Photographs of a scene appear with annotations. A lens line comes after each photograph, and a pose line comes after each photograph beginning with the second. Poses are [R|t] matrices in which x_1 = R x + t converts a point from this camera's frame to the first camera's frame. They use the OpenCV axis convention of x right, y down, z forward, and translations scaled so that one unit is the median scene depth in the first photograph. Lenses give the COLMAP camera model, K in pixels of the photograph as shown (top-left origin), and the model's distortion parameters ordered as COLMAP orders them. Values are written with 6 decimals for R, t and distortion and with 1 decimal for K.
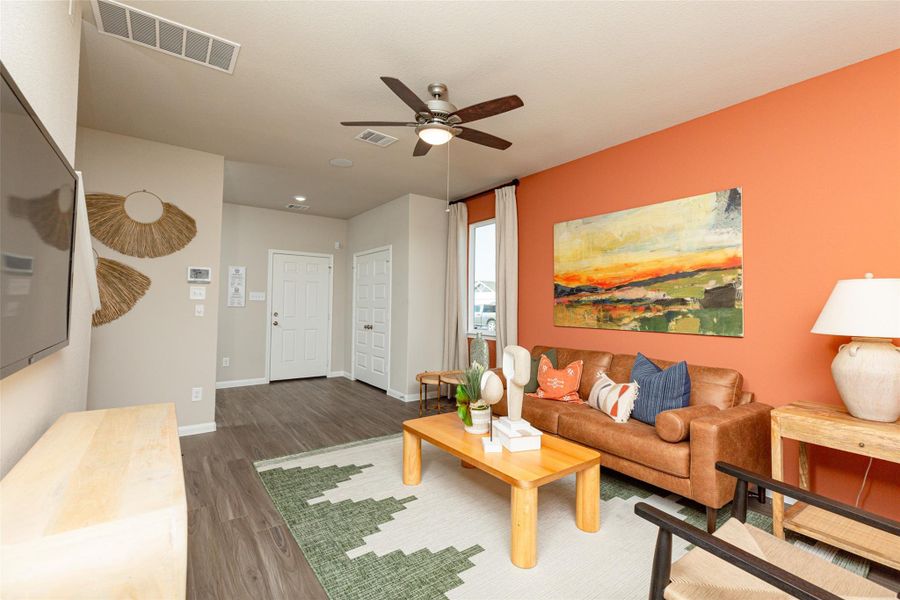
lens RADIAL K [[404.1, 0, 450.1], [0, 404.1, 291.9], [0, 0, 1]] dist [0.001301, 0.000216]
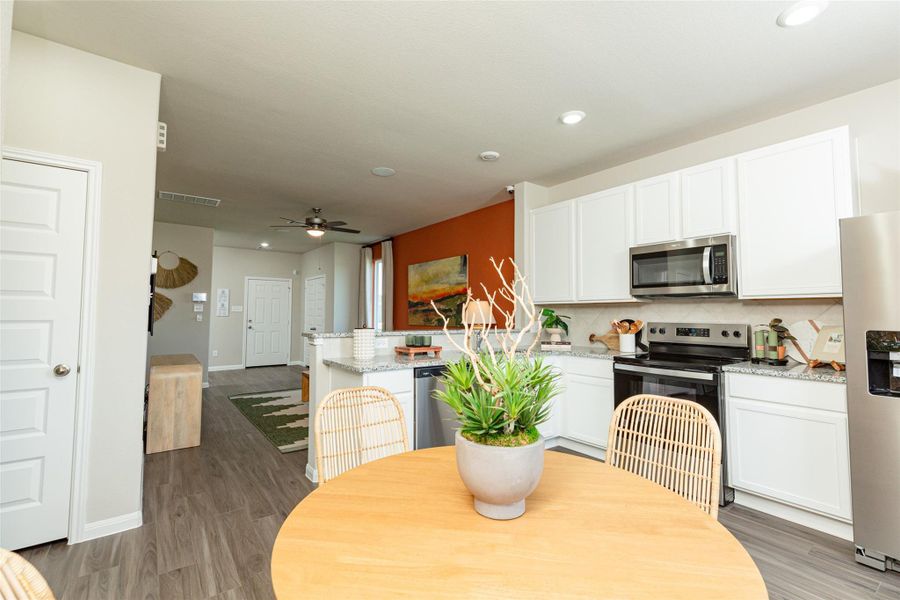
lens RADIAL K [[404.1, 0, 450.1], [0, 404.1, 291.9], [0, 0, 1]] dist [0.001301, 0.000216]
pose [[0.999848, -0.009391, 0.014702, 0.493007], [0.009697, 0.999735, -0.020875, -0.021920], [-0.014502, 0.021014, 0.999674, -0.858672]]
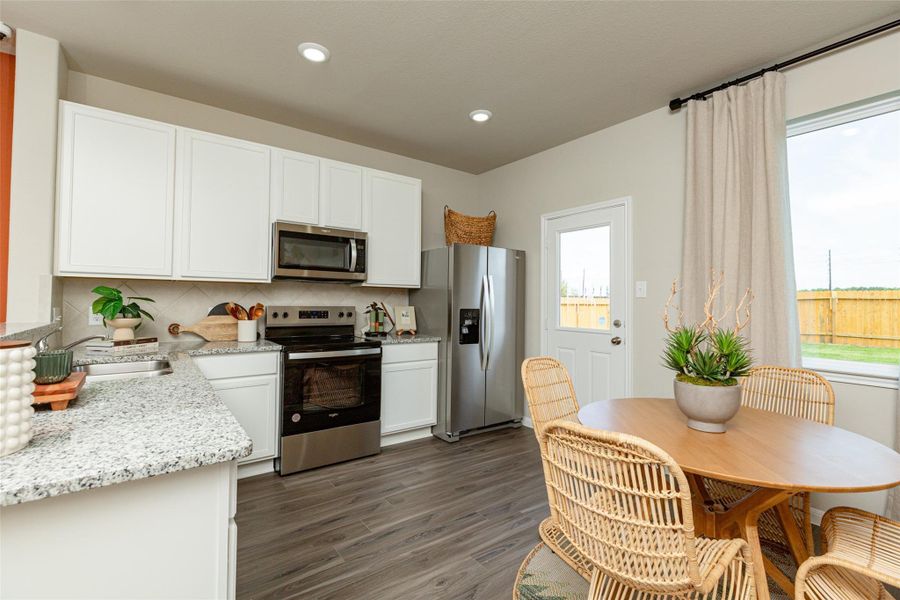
lens RADIAL K [[404.1, 0, 450.1], [0, 404.1, 291.9], [0, 0, 1]] dist [0.001301, 0.000216]
pose [[-0.010208, 0.007625, 0.999919, 0.074049], [-0.047114, 0.998857, -0.008098, -0.005610], [-0.998837, -0.047193, -0.009837, -0.240881]]
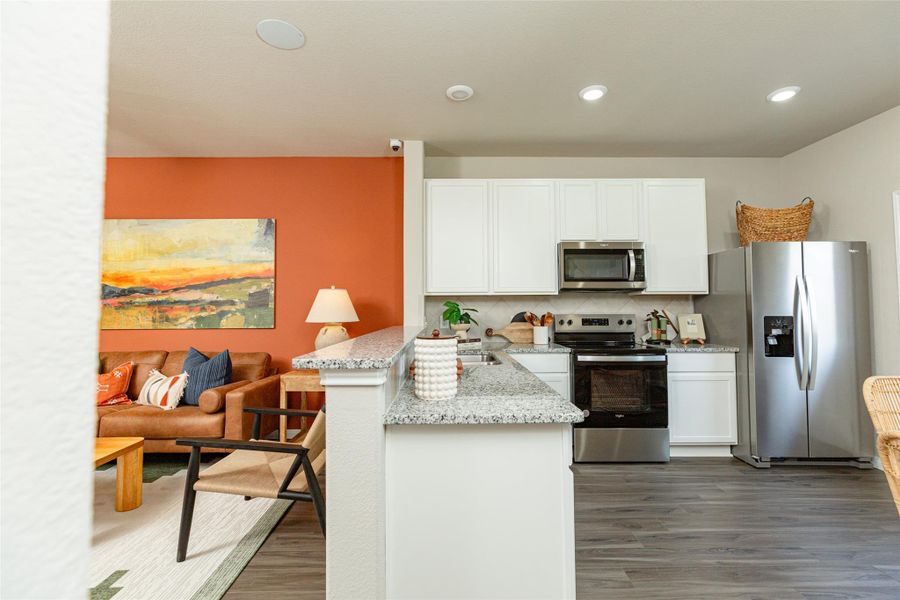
lens RADIAL K [[404.1, 0, 450.1], [0, 404.1, 291.9], [0, 0, 1]] dist [0.001301, 0.000216]
pose [[0.579381, 0.015769, 0.814904, -0.039840], [-0.015627, 0.999844, -0.008237, -0.007915], [-0.814907, -0.007962, 0.579537, -0.230224]]
